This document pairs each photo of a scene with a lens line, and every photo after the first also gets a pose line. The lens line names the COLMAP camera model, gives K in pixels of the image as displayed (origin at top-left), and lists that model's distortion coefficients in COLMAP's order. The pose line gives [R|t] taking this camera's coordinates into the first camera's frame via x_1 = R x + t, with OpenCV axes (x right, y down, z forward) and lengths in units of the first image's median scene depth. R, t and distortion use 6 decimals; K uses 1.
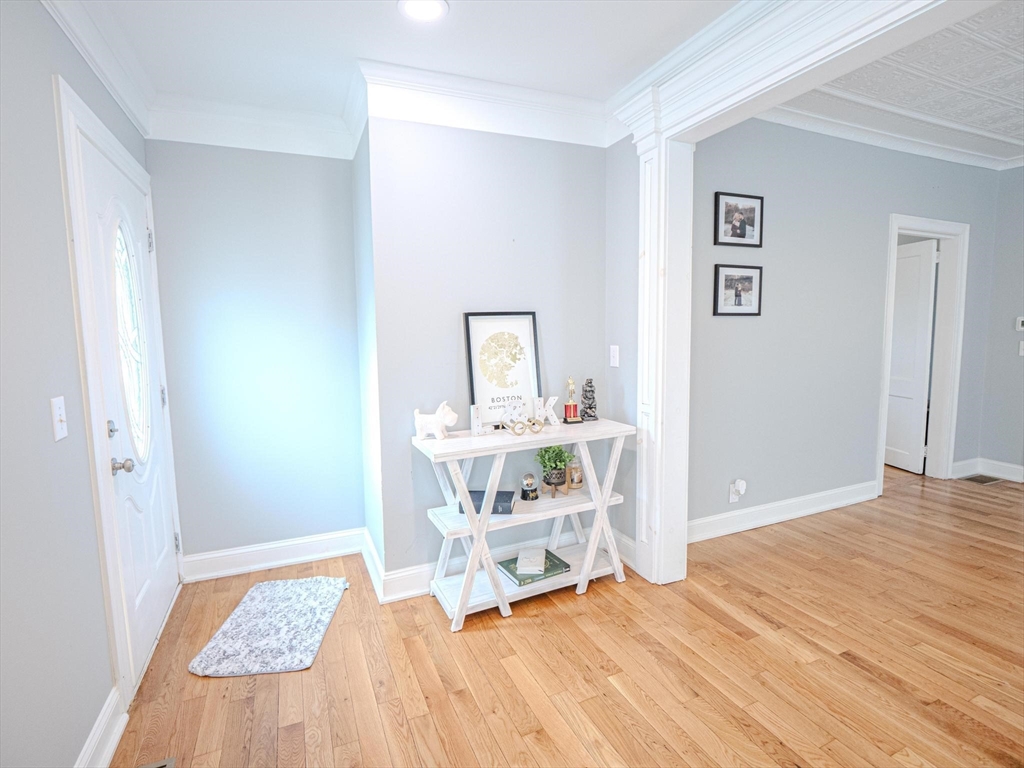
lens RADIAL K [[498.8, 0, 510.5], [0, 498.8, 378.9], [0, 0, 1]] dist [-0.004029, -0.005749]
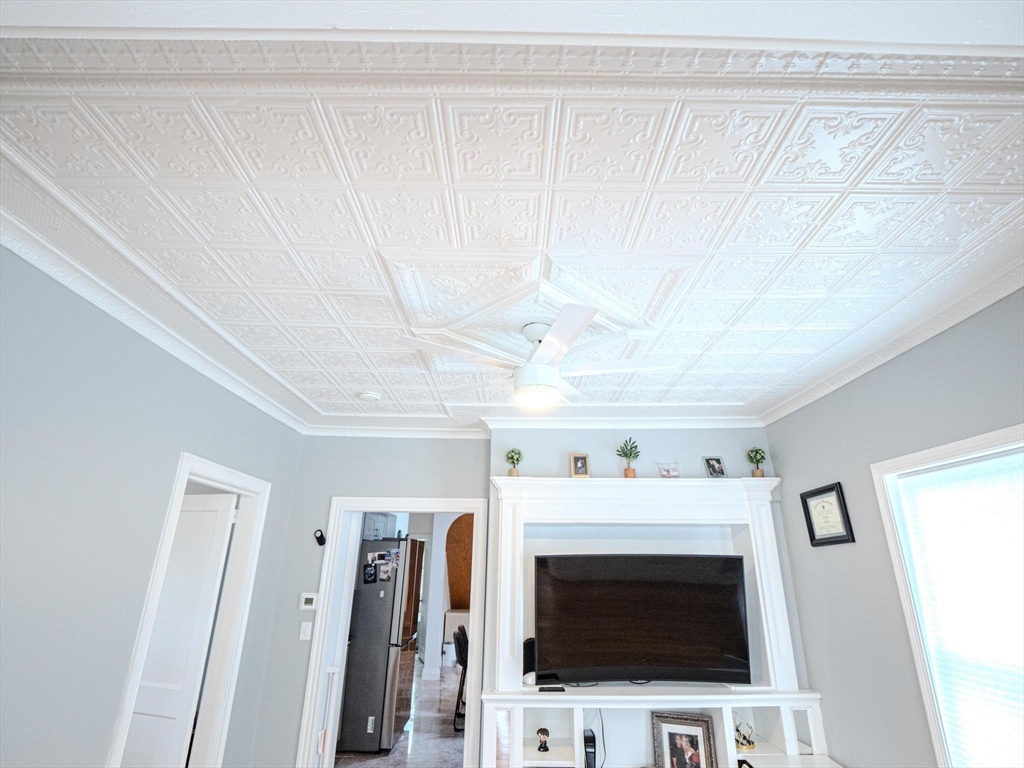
lens RADIAL K [[497.8, 0, 512.8], [0, 497.8, 376.6], [0, 0, 1]] dist [-0.014700, -0.002167]
pose [[0.393333, 0.350136, 0.850114, 0.416835], [0.070185, 0.910511, -0.407485, -0.142377], [-0.916713, 0.219943, 0.333559, 0.395392]]
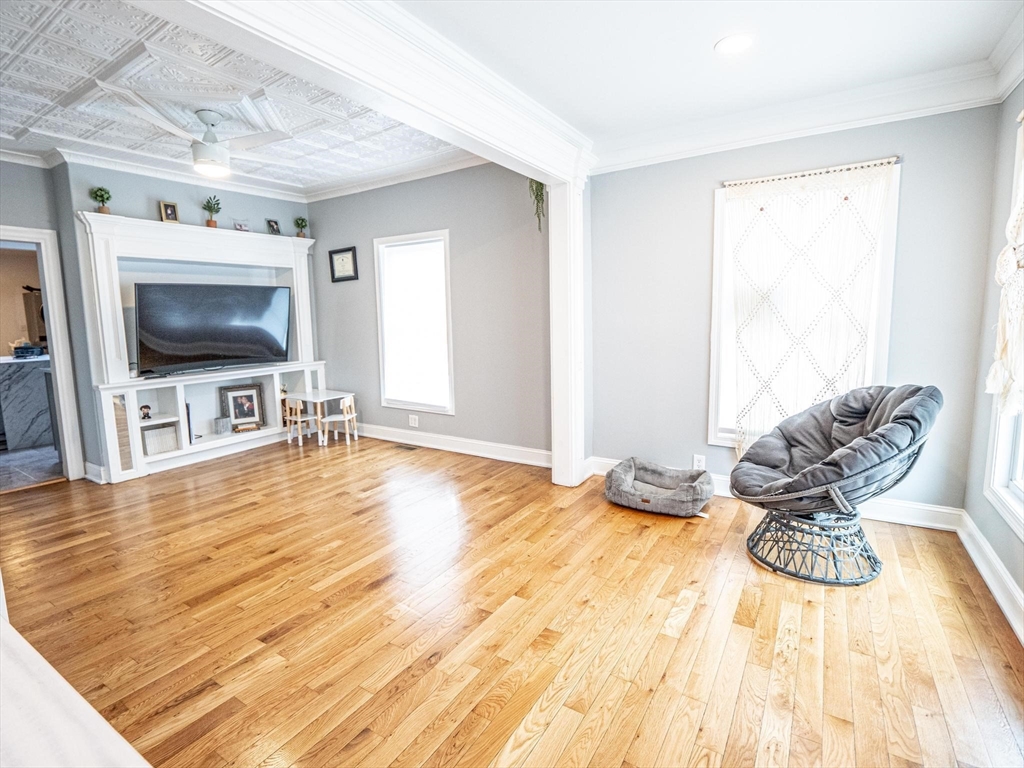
lens RADIAL K [[497.8, 0, 512.8], [0, 497.8, 376.6], [0, 0, 1]] dist [-0.014700, -0.002167]
pose [[-0.557845, -0.067880, 0.827165, -0.311485], [0.113454, 0.981057, 0.157023, -0.055079], [-0.822154, 0.181440, -0.539576, 0.804755]]
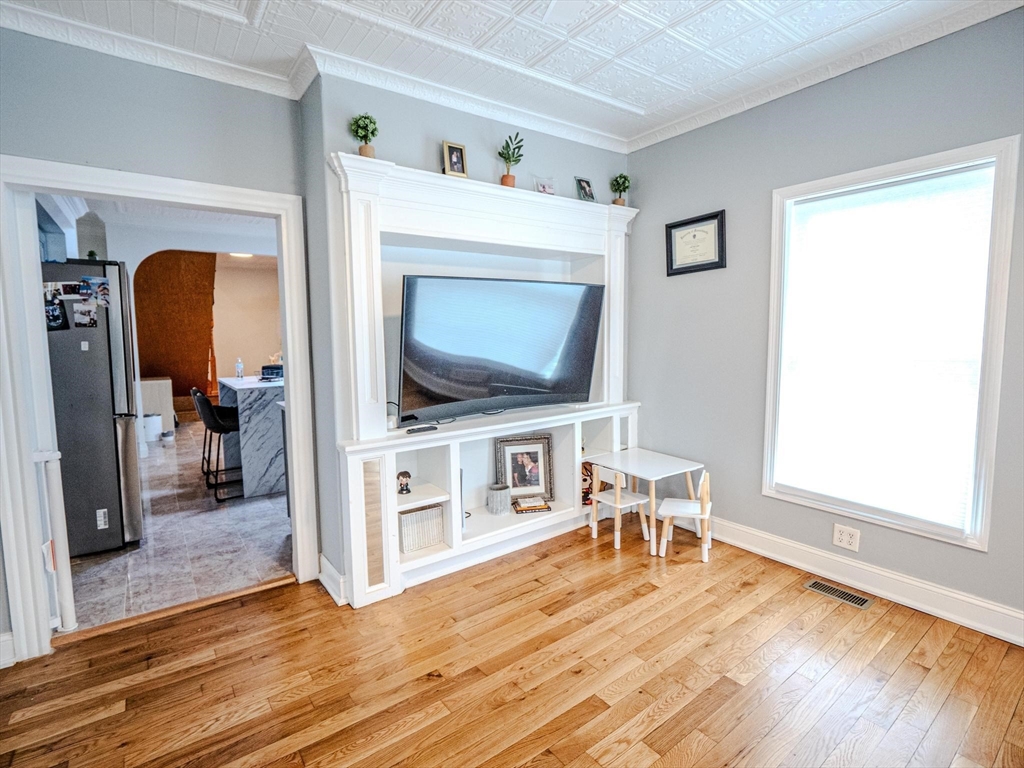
lens RADIAL K [[498.8, 0, 510.5], [0, 498.8, 378.9], [0, 0, 1]] dist [-0.004029, -0.005749]
pose [[-0.216251, -0.062704, 0.974322, 0.733440], [0.115947, 0.989224, 0.089397, -0.104479], [-0.969429, 0.132302, -0.206650, 0.922712]]
